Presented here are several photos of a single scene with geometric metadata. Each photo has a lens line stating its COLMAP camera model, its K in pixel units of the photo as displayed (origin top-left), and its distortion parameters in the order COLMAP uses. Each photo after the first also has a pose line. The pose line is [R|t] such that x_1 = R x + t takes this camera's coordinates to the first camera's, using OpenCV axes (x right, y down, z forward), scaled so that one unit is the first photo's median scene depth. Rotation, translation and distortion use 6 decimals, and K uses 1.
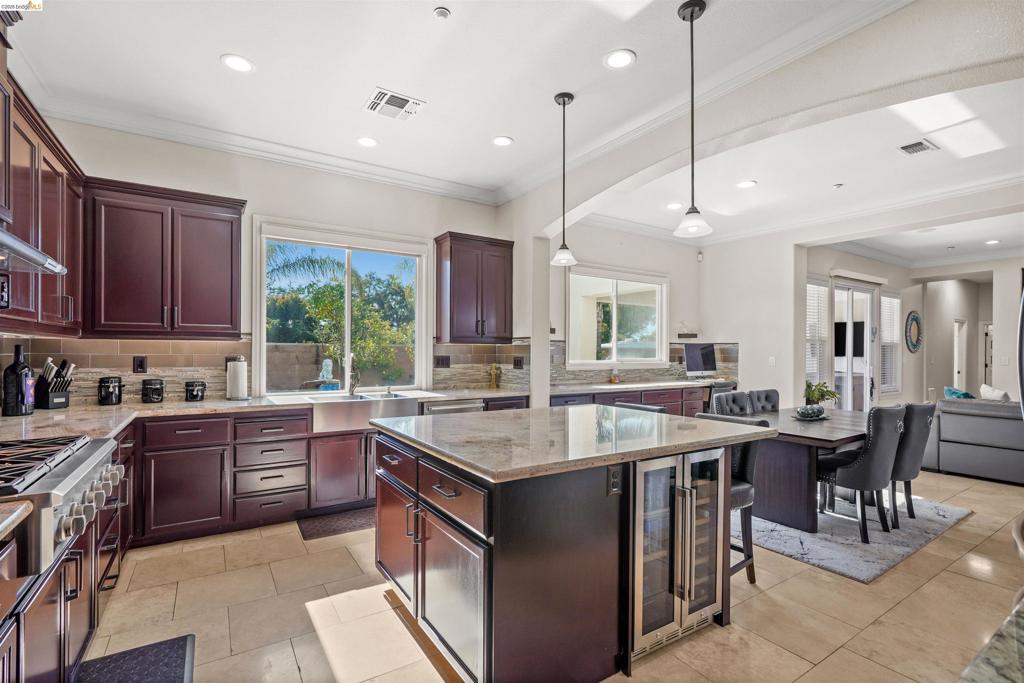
lens RADIAL K [[469.5, 0, 509.7], [0, 469.5, 347.8], [0, 0, 1]] dist [-0.004320, 0.000686]
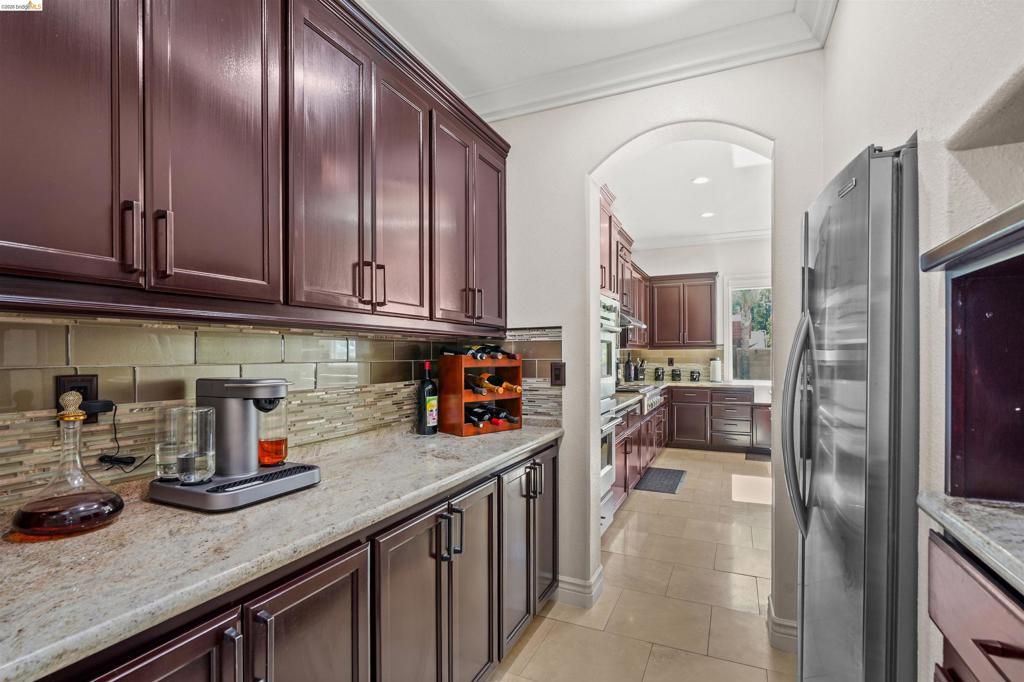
lens RADIAL K [[469.5, 0, 528.8], [0, 469.5, 356.8], [0, 0, 1]] dist [-0.004320, 0.000686]
pose [[0.557931, -0.002860, -0.829882, 0.546048], [0.011612, 0.999923, 0.004360, -0.001920], [0.829806, -0.012069, 0.557921, -0.634255]]
